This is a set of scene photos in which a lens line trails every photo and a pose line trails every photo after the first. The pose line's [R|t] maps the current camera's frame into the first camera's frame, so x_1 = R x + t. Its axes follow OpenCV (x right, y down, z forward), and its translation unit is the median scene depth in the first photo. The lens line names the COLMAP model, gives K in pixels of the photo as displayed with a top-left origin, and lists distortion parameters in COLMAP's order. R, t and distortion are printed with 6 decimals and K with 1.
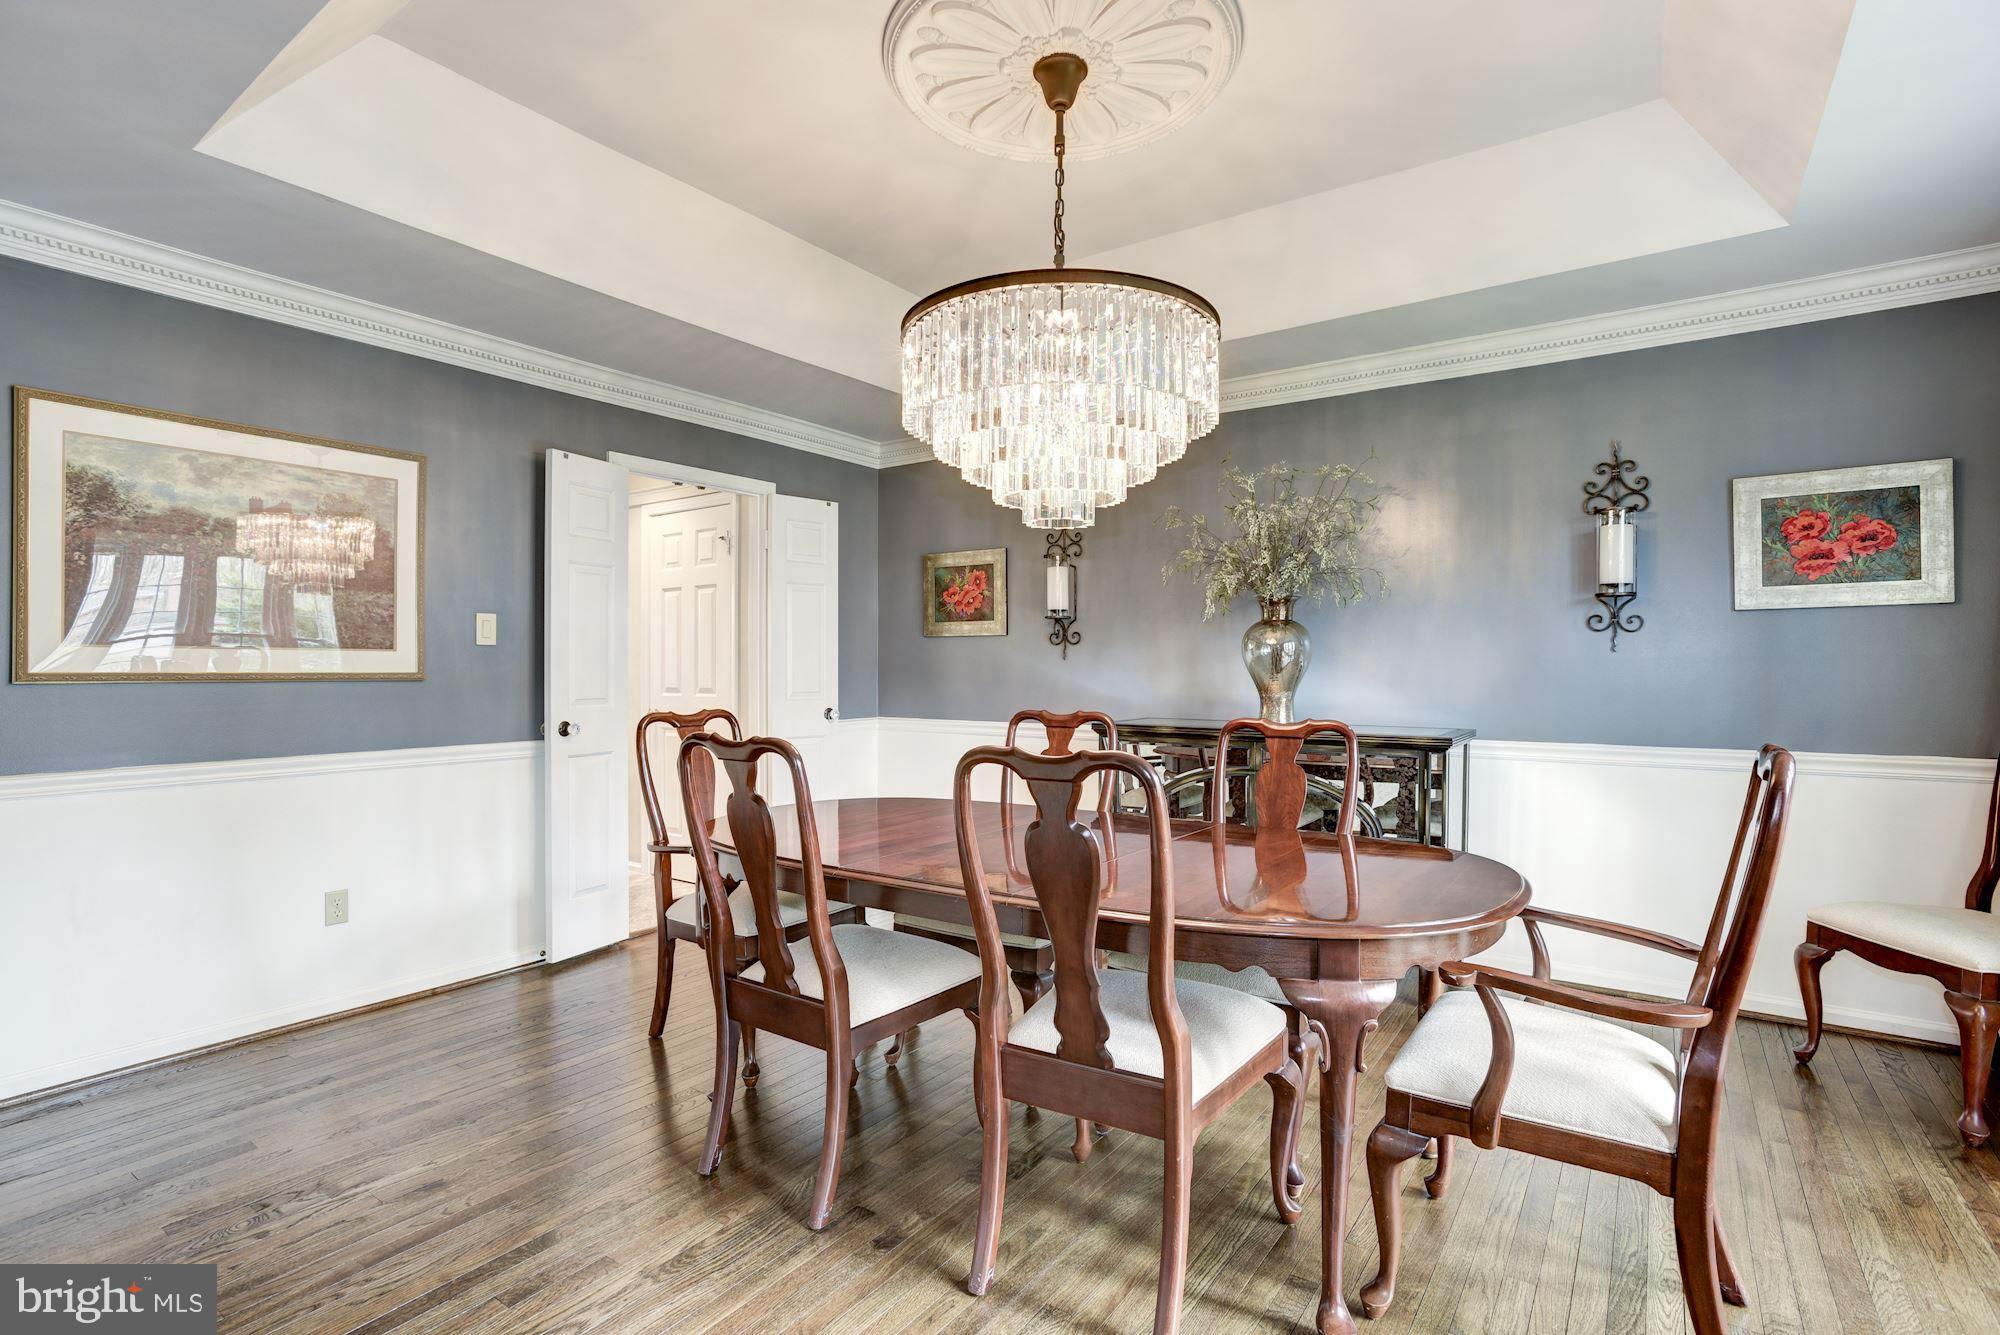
lens RADIAL K [[927.3, 0, 989.1], [0, 927.3, 674.3], [0, 0, 1]] dist [0.013744, -0.000878]
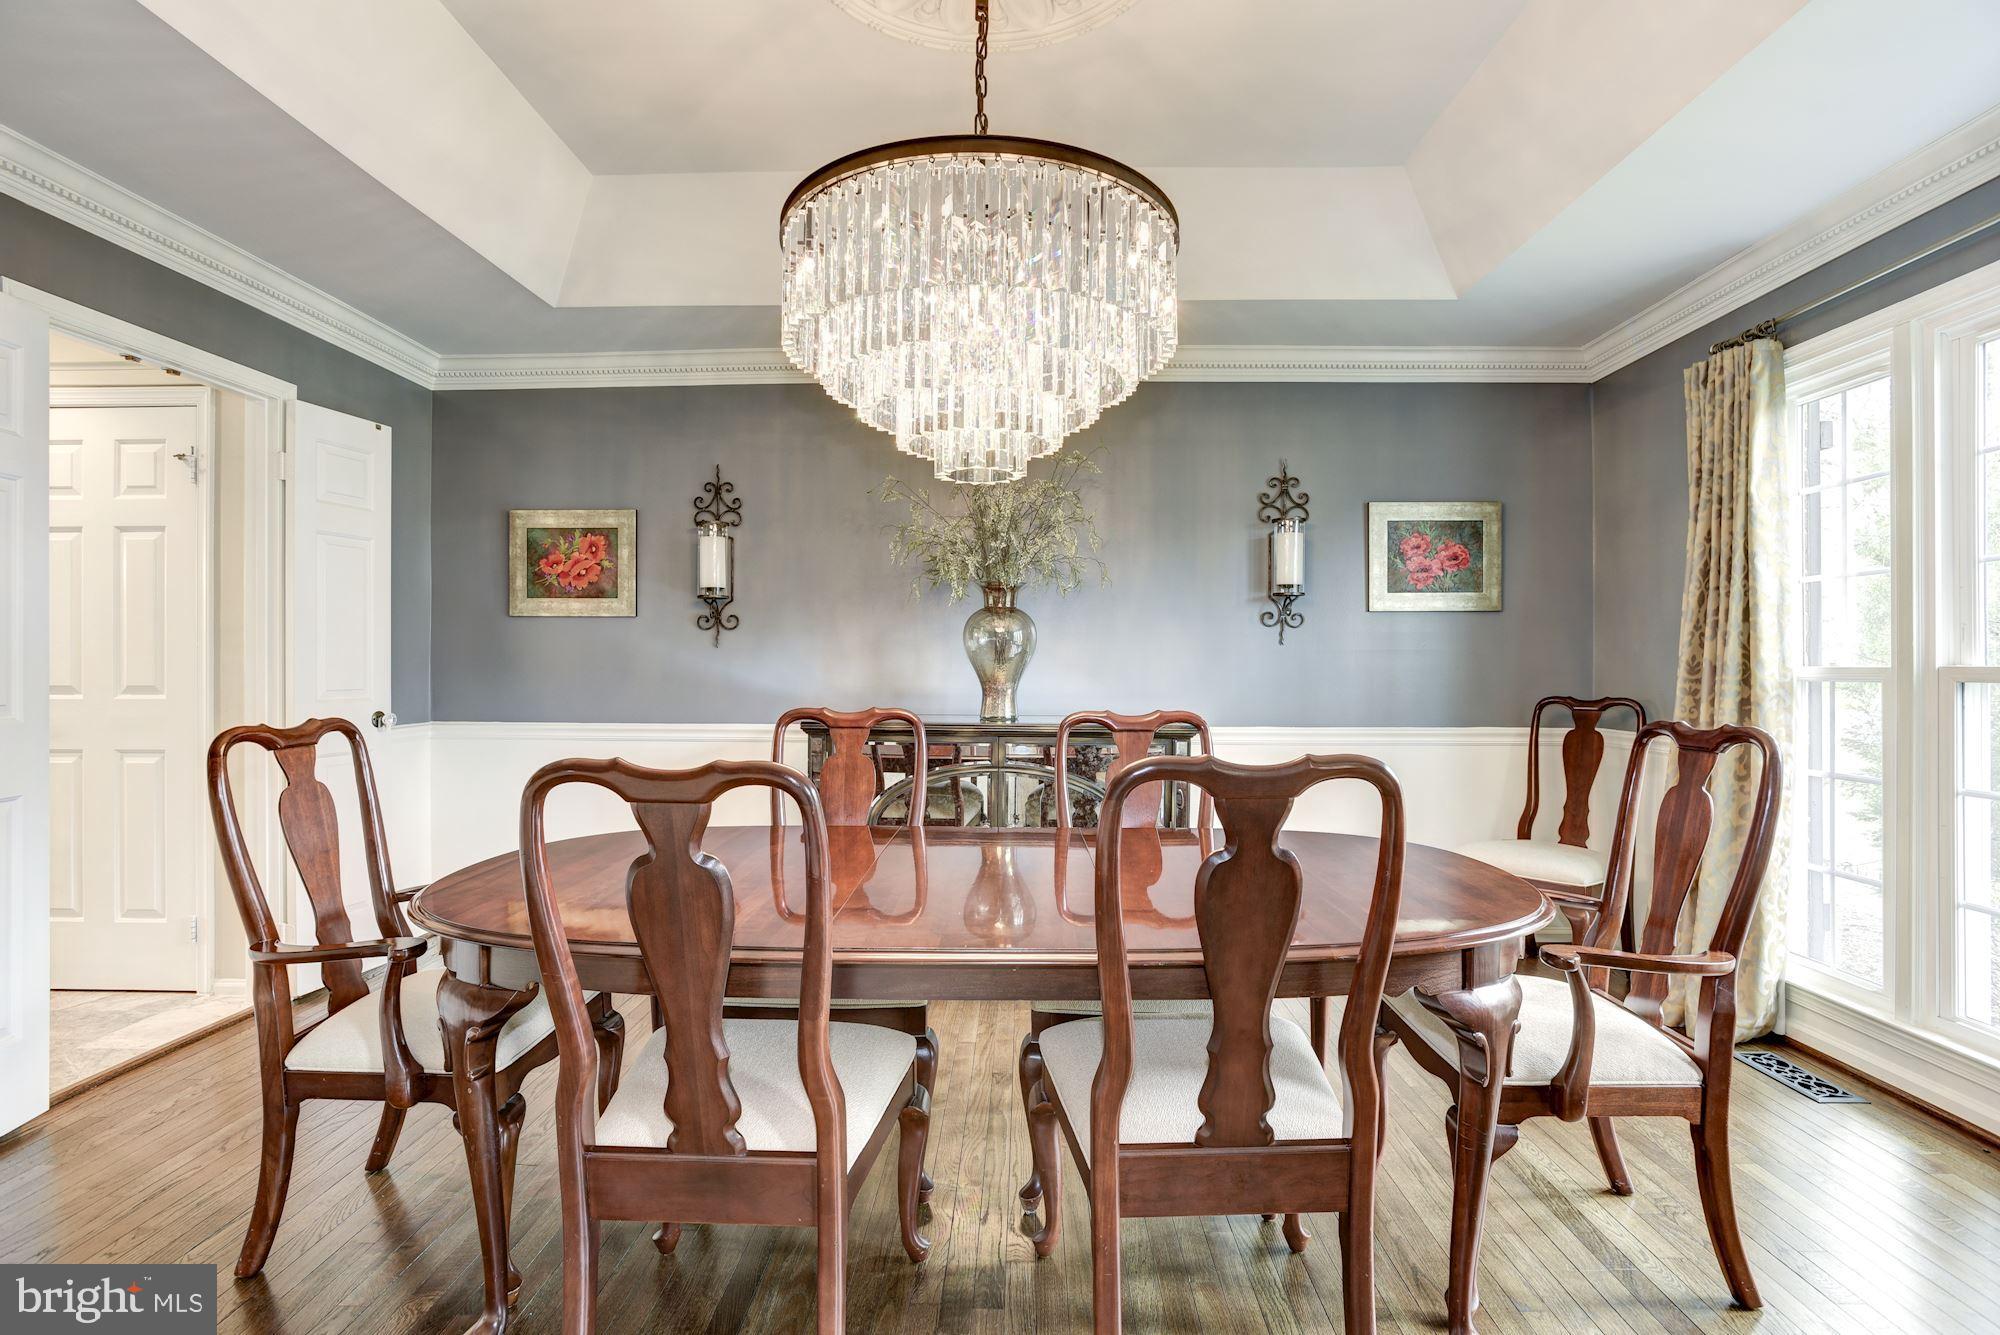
lens RADIAL K [[952.3, 0, 1000.0], [0, 952.3, 667.5], [0, 0, 1]] dist [-0.006809, 0.000108]
pose [[0.845201, -0.001858, 0.534445, -0.214061], [0.001972, 0.999998, 0.000359, 0.002908], [-0.534445, 0.000751, 0.845203, 0.176689]]
